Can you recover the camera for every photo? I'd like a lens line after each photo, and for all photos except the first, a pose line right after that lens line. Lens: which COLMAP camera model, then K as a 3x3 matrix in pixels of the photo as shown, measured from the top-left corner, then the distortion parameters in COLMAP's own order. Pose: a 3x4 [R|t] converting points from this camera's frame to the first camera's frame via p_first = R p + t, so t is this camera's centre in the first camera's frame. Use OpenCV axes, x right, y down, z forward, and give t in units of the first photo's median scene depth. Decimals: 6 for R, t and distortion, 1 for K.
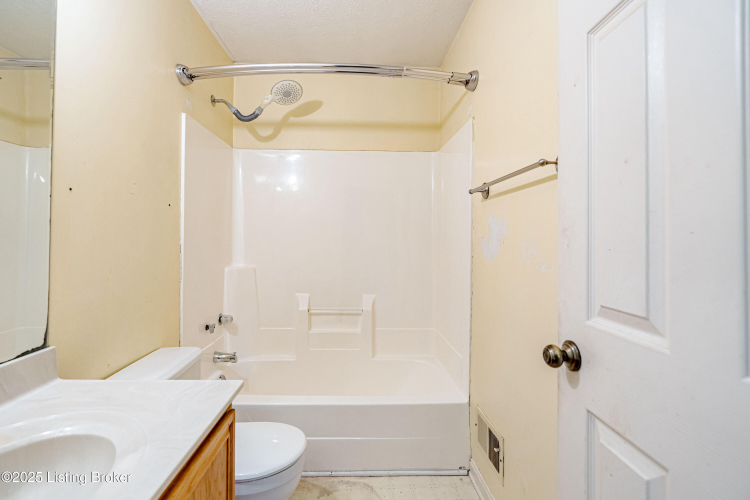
lens RADIAL K [[347.1, 0, 372.0], [0, 347.1, 238.6], [0, 0, 1]] dist [-0.003703, 0.000153]
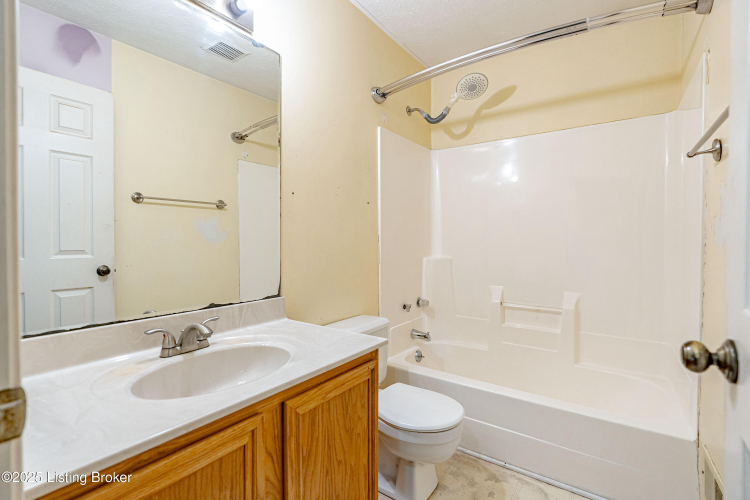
lens RADIAL K [[342.1, 0, 376.5], [0, 342.1, 247.7], [0, 0, 1]] dist [-0.002829, 0.000946]
pose [[0.805388, 0.004257, -0.592733, 0.127570], [0.011203, 0.999686, 0.022402, 0.027740], [0.592643, -0.024683, 0.805087, 0.013055]]
